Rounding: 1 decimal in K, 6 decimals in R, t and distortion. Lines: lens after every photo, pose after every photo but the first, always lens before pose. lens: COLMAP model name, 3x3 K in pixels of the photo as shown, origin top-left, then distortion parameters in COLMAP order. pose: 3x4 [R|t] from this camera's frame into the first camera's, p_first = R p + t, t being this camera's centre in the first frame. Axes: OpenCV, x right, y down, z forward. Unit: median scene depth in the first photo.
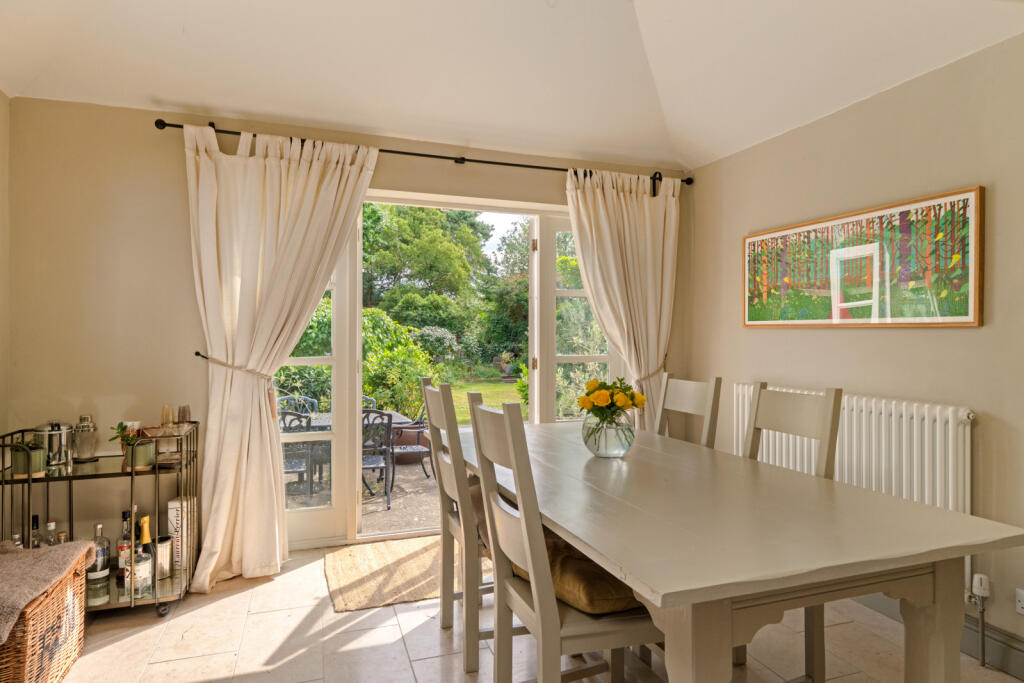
lens RADIAL K [[590.8, 0, 512.0], [0, 590.8, 341.5], [0, 0, 1]] dist [-0.001258, -0.000101]
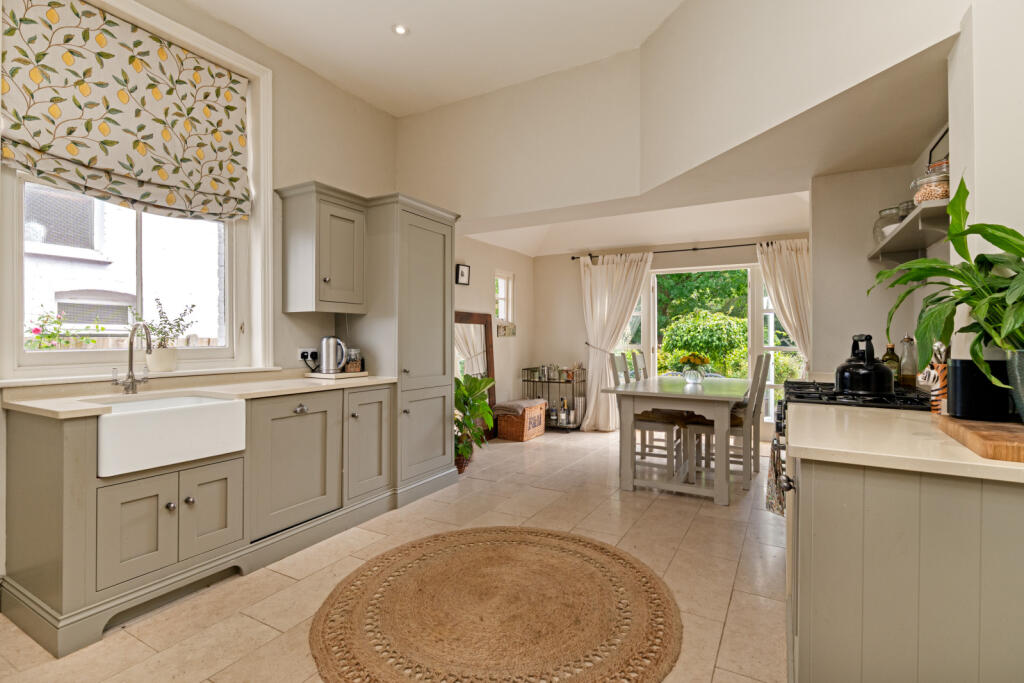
lens RADIAL K [[484.0, 0, 512.0], [0, 484.0, 341.5], [0, 0, 1]] dist [-0.000753, 0.000058]
pose [[0.660893, 0.002834, -0.750475, 0.671600], [-0.006721, 0.999975, -0.002142, 0.017561], [0.750450, 0.006460, 0.660895, -0.514524]]
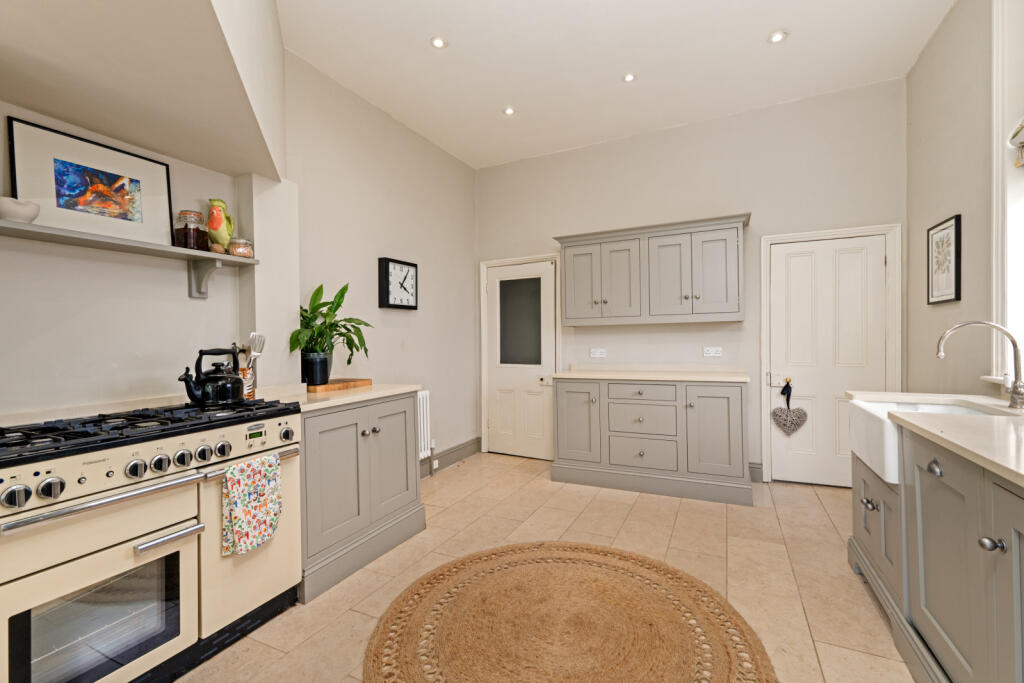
lens RADIAL K [[439.0, 0, 512.0], [0, 439.0, 341.5], [0, 0, 1]] dist [0.001425, 0.000153]
pose [[-0.702921, 0.003720, 0.711259, -0.070027], [0.021495, 0.999641, 0.016015, -0.002457], [-0.710943, 0.026546, -0.702748, 0.221498]]
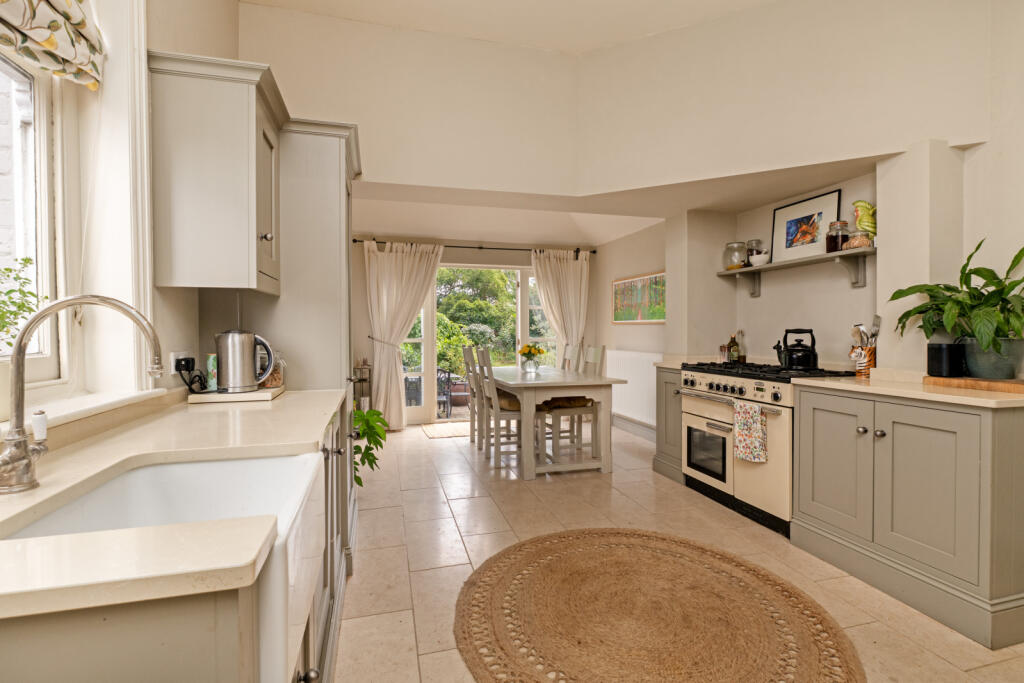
lens RADIAL K [[479.6, 0, 512.0], [0, 479.6, 341.5], [0, 0, 1]] dist [-0.000256, -0.000303]
pose [[0.997640, -0.004188, -0.068531, 0.131318], [0.005055, 0.999909, 0.012483, 0.014908], [0.068472, -0.012800, 0.997571, -0.680143]]
